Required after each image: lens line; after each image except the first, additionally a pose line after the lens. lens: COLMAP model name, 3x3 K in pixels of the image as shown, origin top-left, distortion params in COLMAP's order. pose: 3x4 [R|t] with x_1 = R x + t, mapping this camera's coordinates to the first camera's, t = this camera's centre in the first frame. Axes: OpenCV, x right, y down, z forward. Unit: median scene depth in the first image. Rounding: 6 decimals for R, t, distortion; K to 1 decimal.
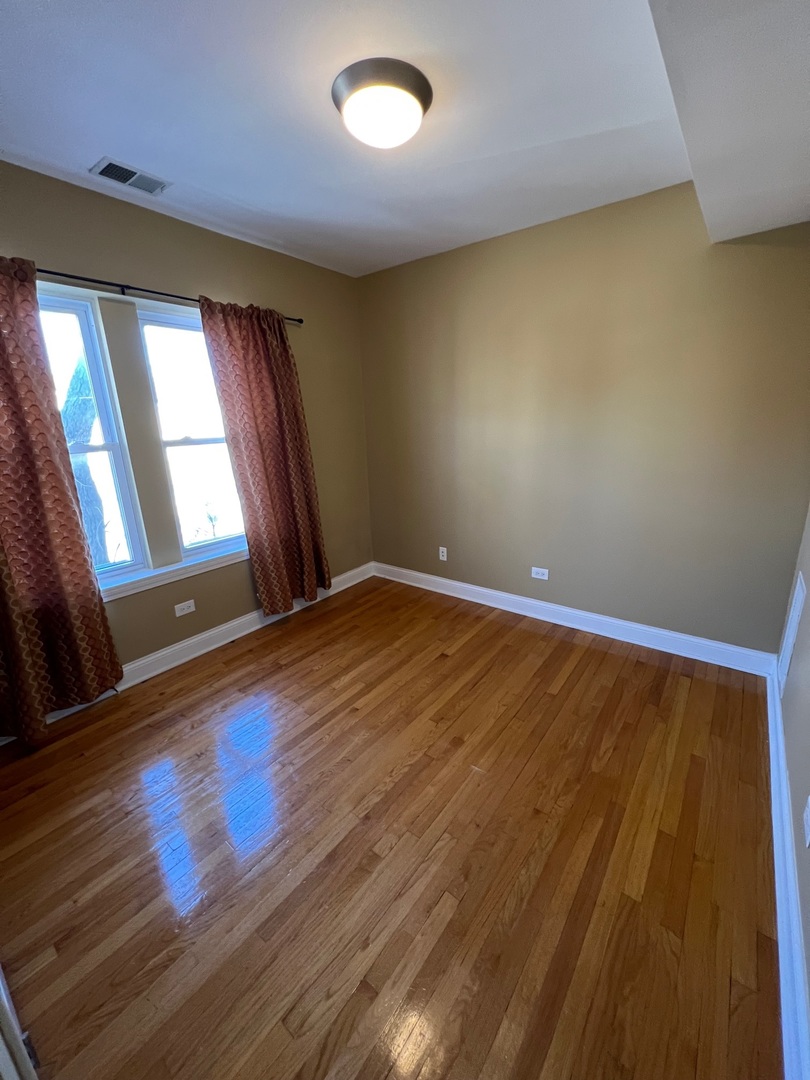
lens RADIAL K [[432.4, 0, 407.9], [0, 432.4, 537.5], [0, 0, 1]] dist [0.000637, -0.000026]
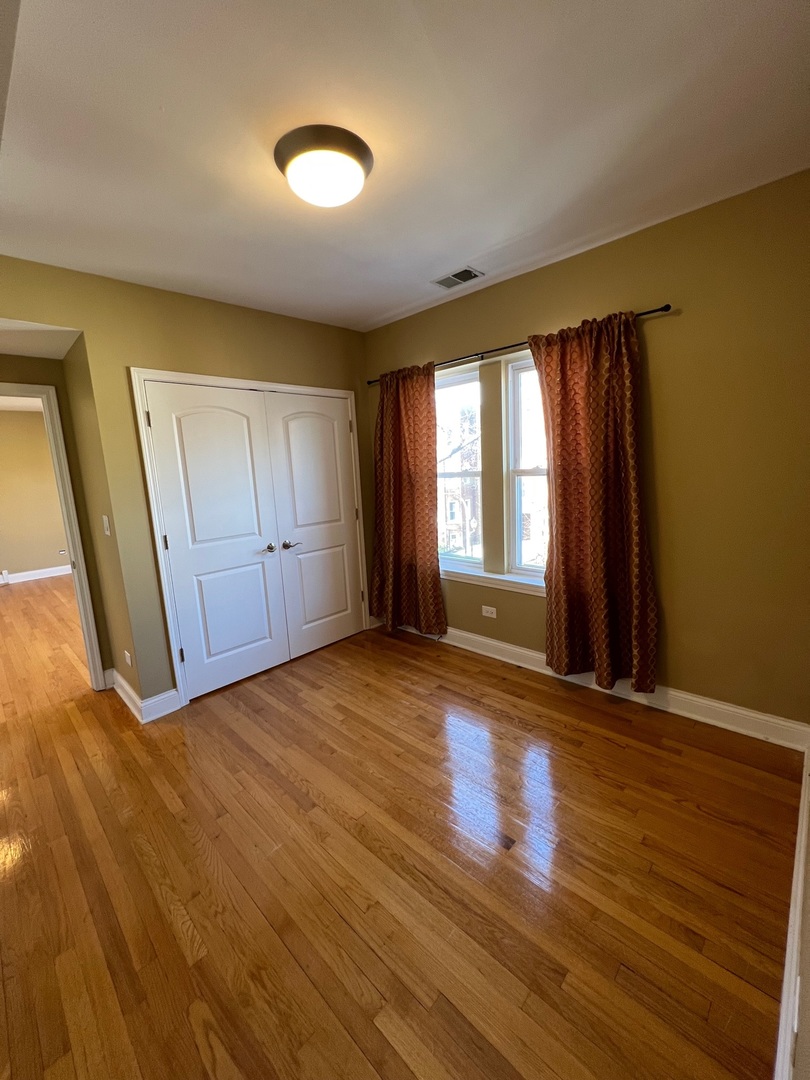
lens RADIAL K [[432.4, 0, 407.9], [0, 432.4, 537.5], [0, 0, 1]] dist [0.000637, -0.000026]
pose [[-0.110159, 0.201049, -0.973368, 0.674197], [-0.212745, 0.951860, 0.220684, -0.265840], [0.970878, 0.231390, -0.062084, 0.896541]]
